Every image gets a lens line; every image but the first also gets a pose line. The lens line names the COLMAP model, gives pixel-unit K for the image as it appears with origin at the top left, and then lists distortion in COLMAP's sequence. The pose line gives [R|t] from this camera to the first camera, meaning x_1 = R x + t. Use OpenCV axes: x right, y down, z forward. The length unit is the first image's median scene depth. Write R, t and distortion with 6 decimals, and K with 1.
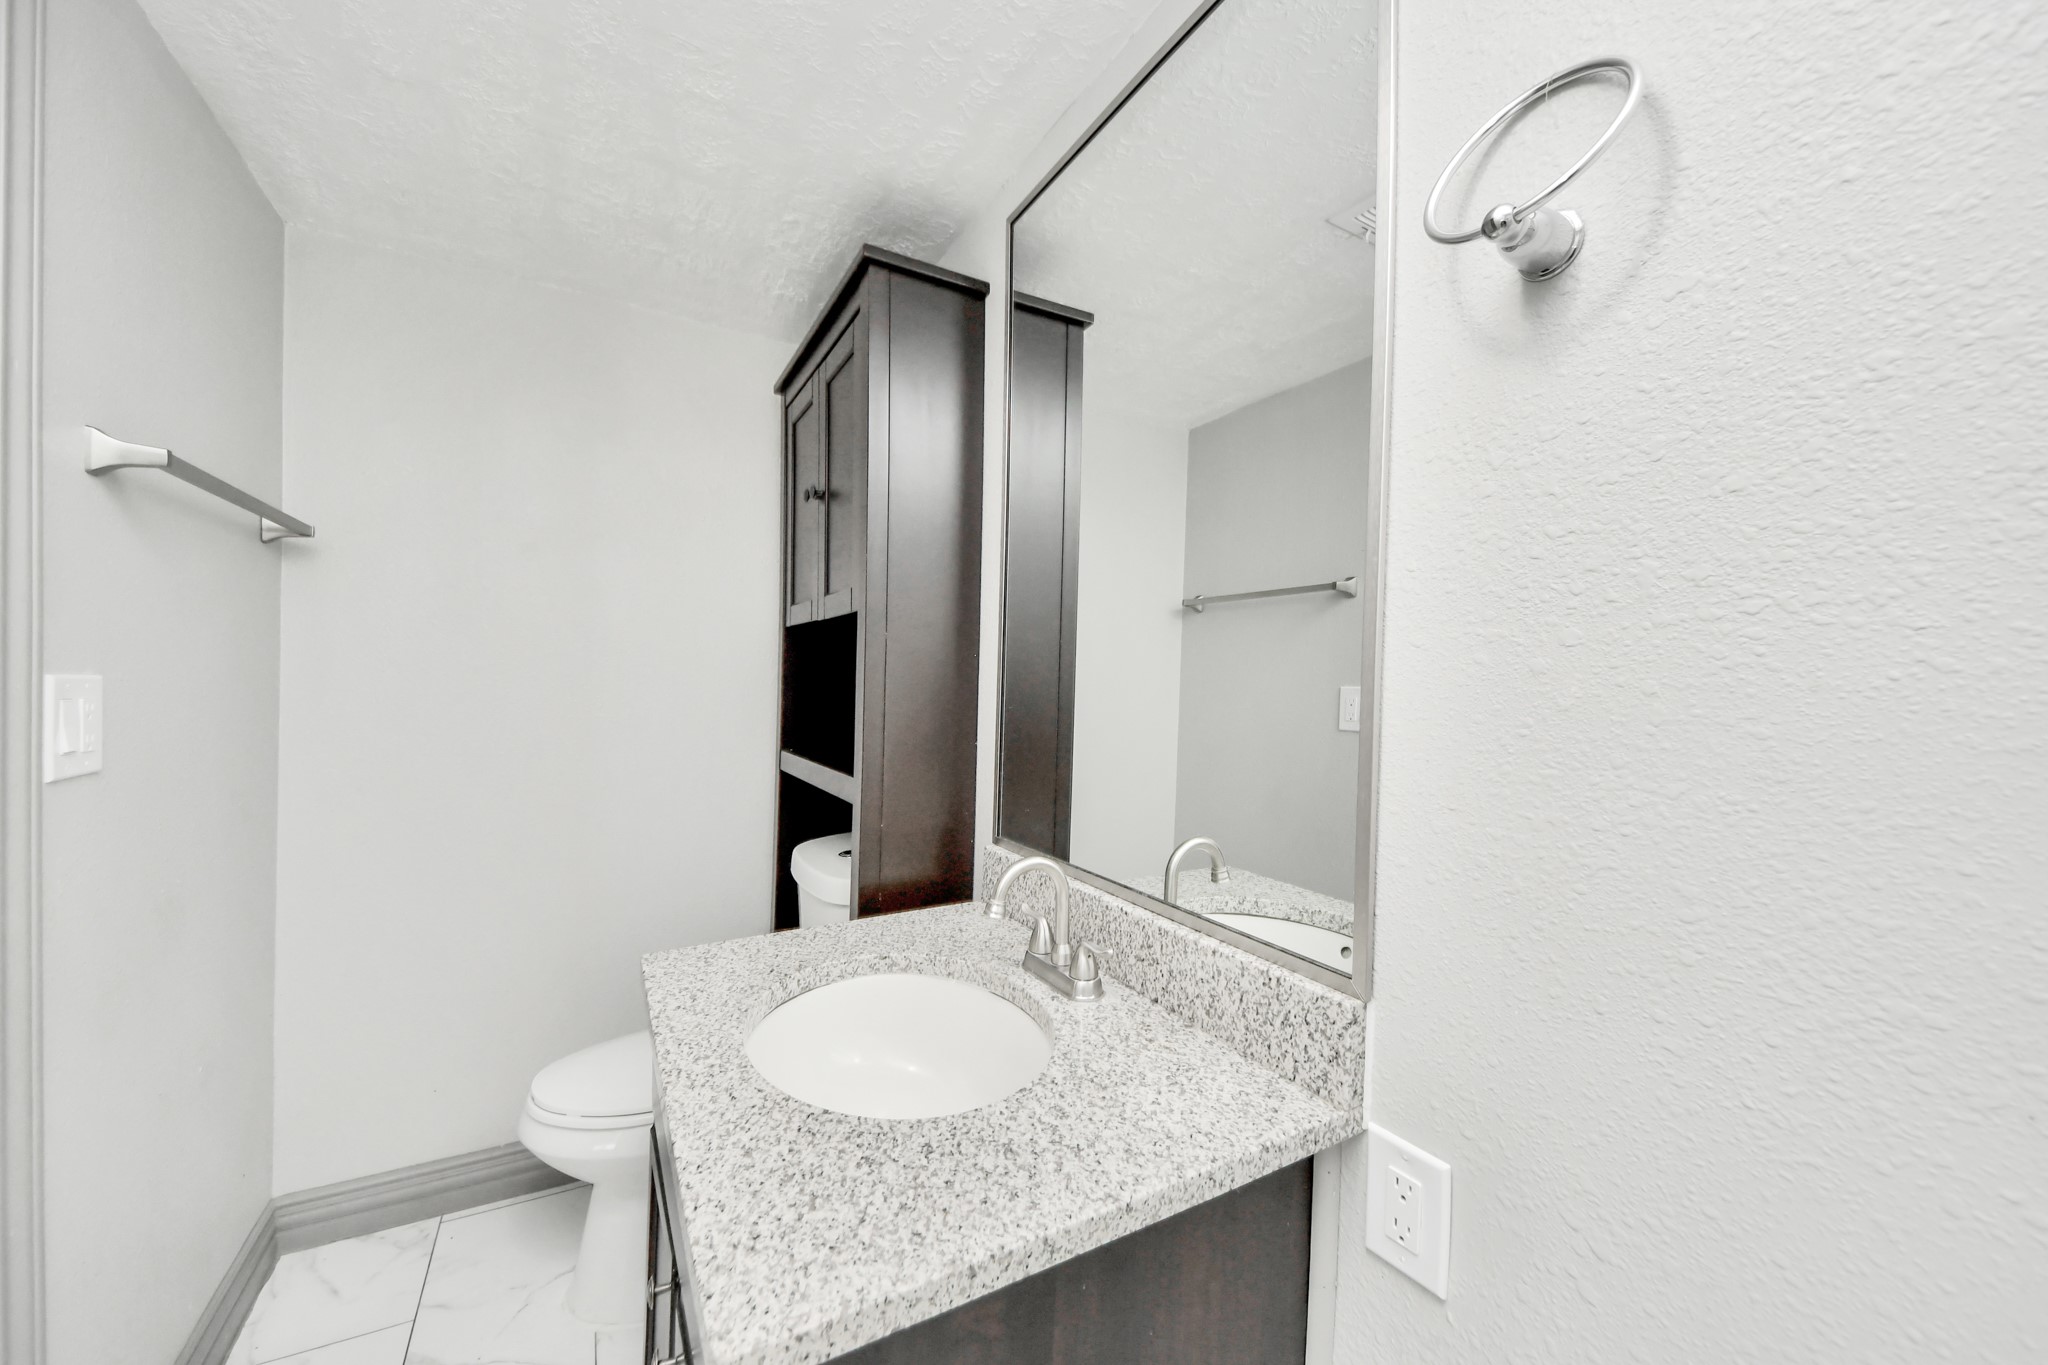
lens RADIAL K [[759.5, 0, 1045.5], [0, 759.5, 693.7], [0, 0, 1]] dist [0.023771, -0.019035]
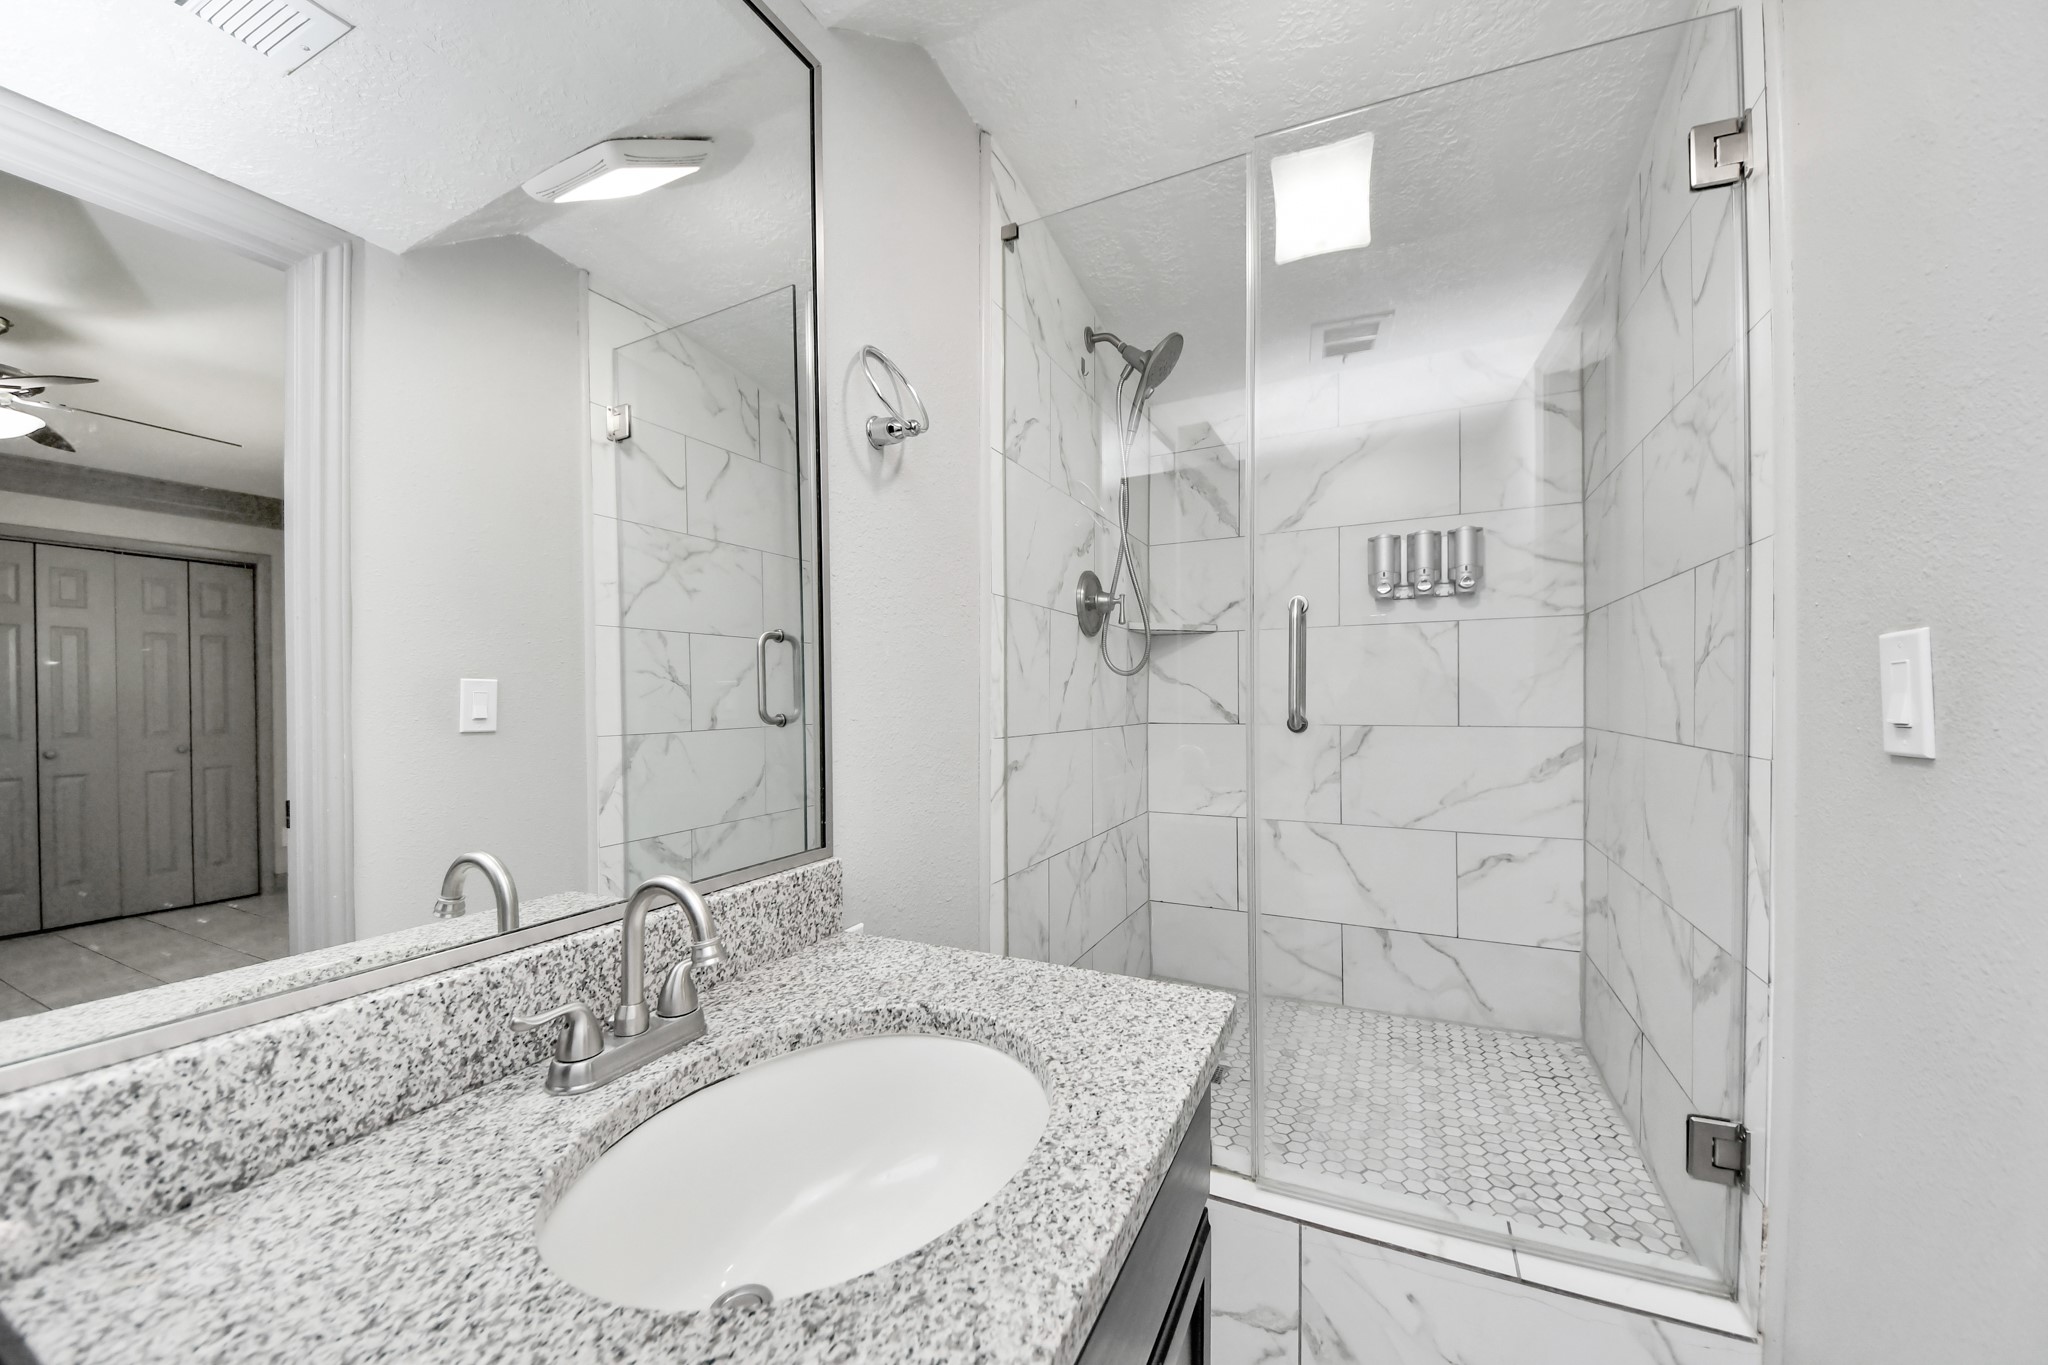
lens RADIAL K [[759.5, 0, 1045.5], [0, 759.5, 693.7], [0, 0, 1]] dist [0.023771, -0.019035]
pose [[-0.569440, -0.011445, 0.821953, -0.894574], [0.013991, 0.999623, 0.023611, 0.046358], [-0.821914, 0.024945, -0.569065, 1.284133]]
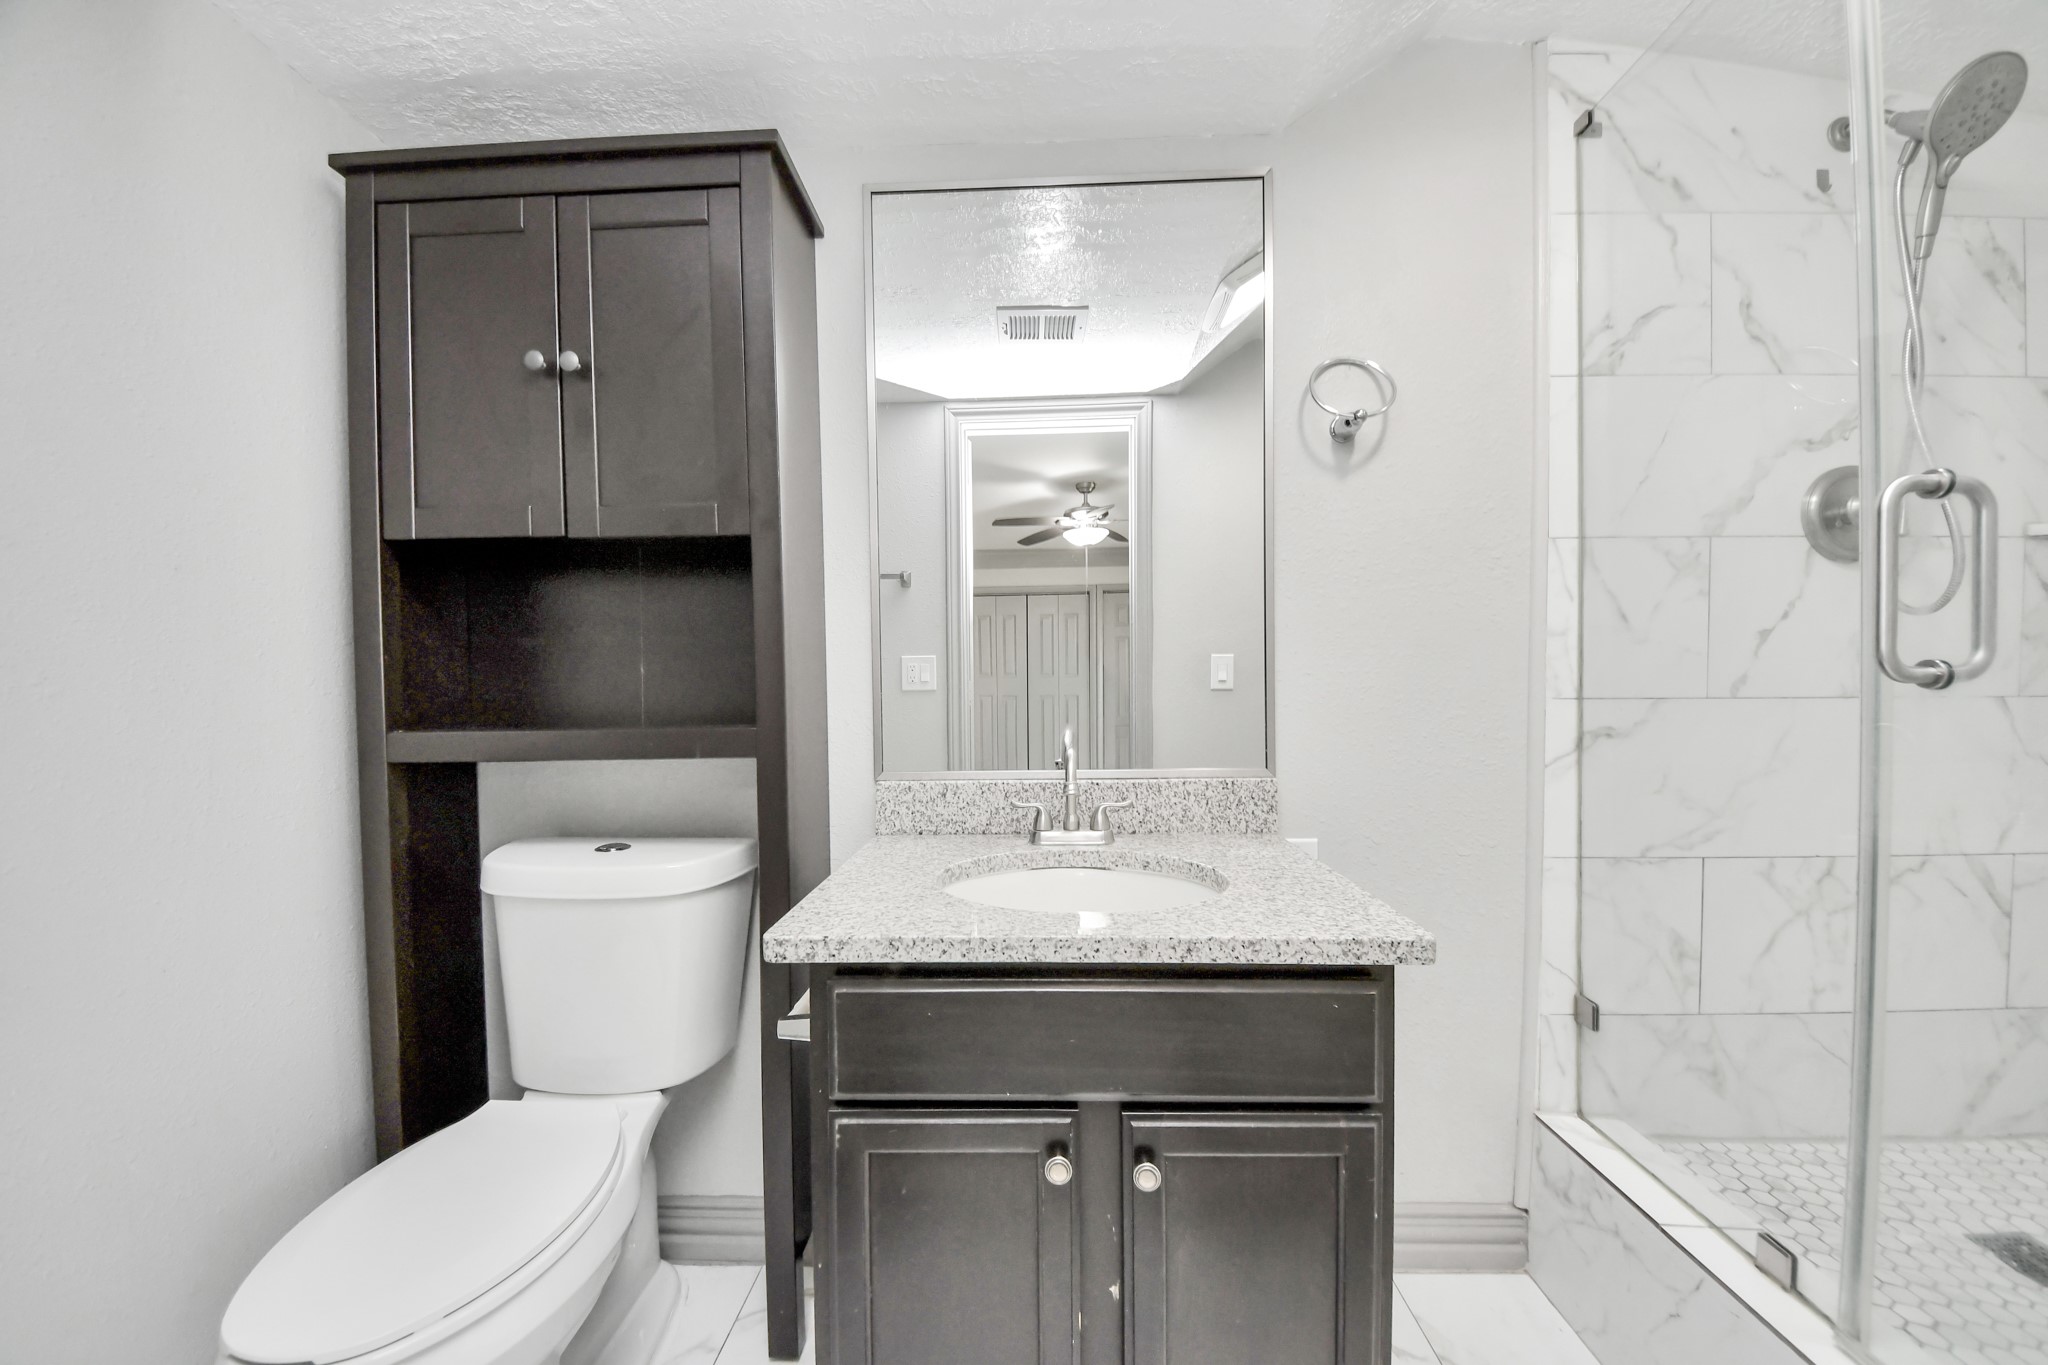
lens RADIAL K [[759.5, 0, 1045.5], [0, 759.5, 693.7], [0, 0, 1]] dist [0.023771, -0.019035]
pose [[0.513040, -0.033845, 0.857697, -1.335792], [0.038954, 0.999111, 0.016125, 0.113706], [-0.857480, 0.025138, 0.513903, 0.423736]]
